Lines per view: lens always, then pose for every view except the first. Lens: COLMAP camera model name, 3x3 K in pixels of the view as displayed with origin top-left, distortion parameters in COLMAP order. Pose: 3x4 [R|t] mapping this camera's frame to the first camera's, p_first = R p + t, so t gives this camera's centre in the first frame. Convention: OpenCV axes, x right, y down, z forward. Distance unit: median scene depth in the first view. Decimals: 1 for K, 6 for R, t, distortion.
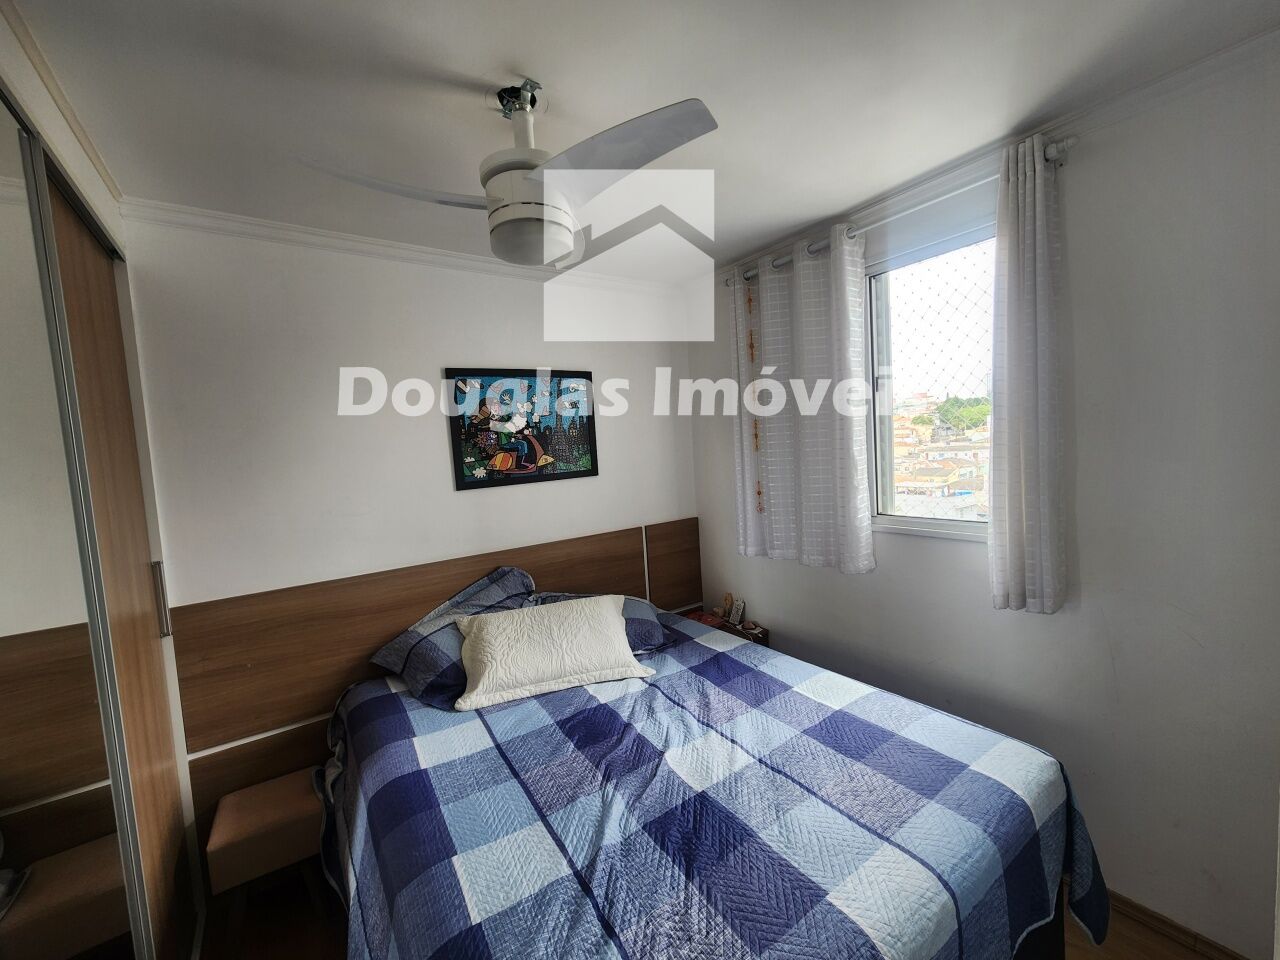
lens RADIAL K [[525.0, 0, 643.0], [0, 525.0, 480.1], [0, 0, 1]] dist [0.001210, -0.000131]
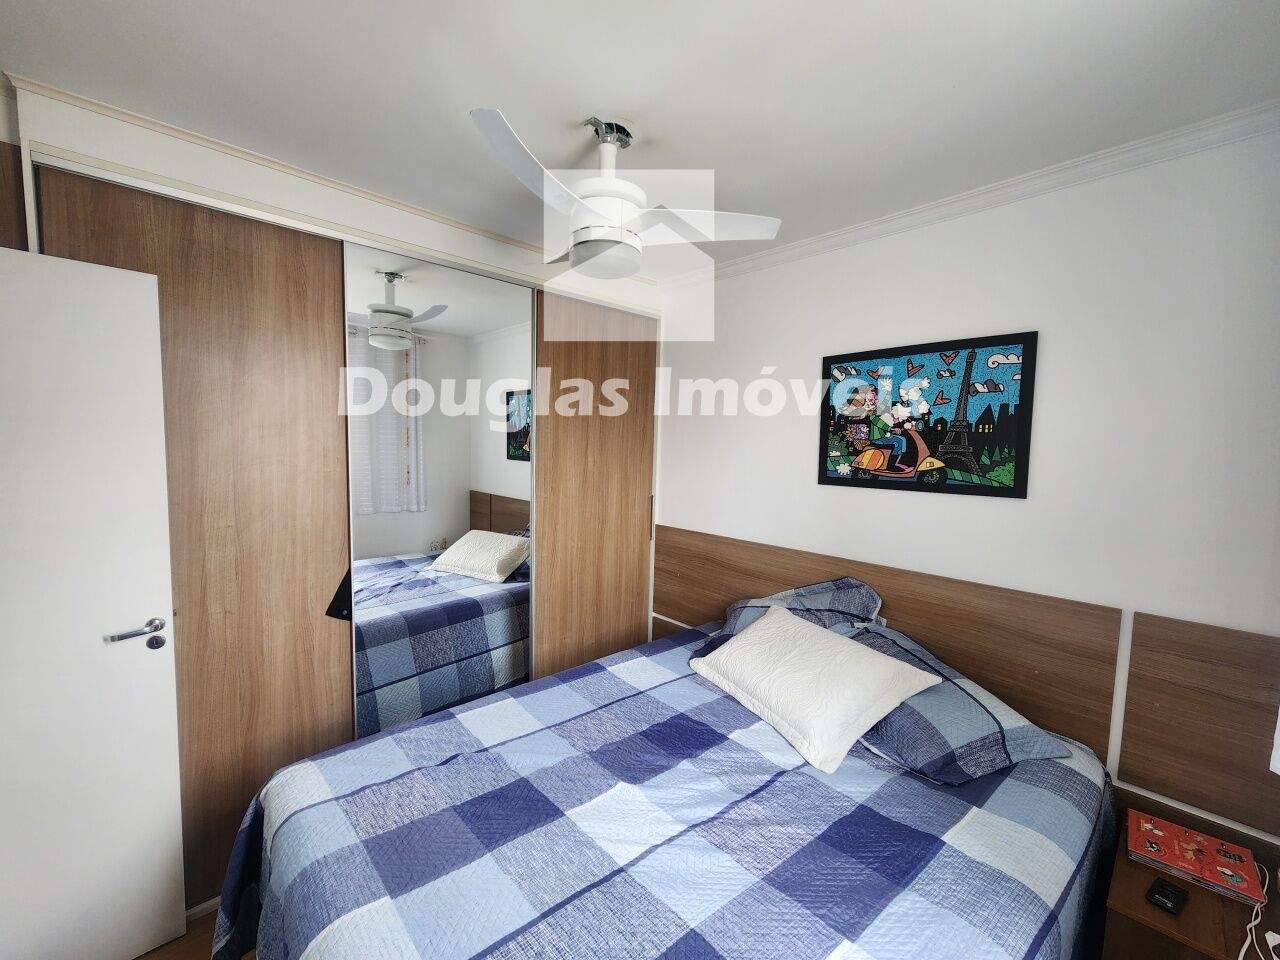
lens RADIAL K [[525.0, 0, 643.0], [0, 525.0, 480.1], [0, 0, 1]] dist [0.001210, -0.000131]
pose [[0.131968, 0.136226, -0.981849, 0.539123], [-0.098547, 0.987408, 0.123752, -0.073212], [0.986343, 0.080427, 0.143731, 0.527725]]
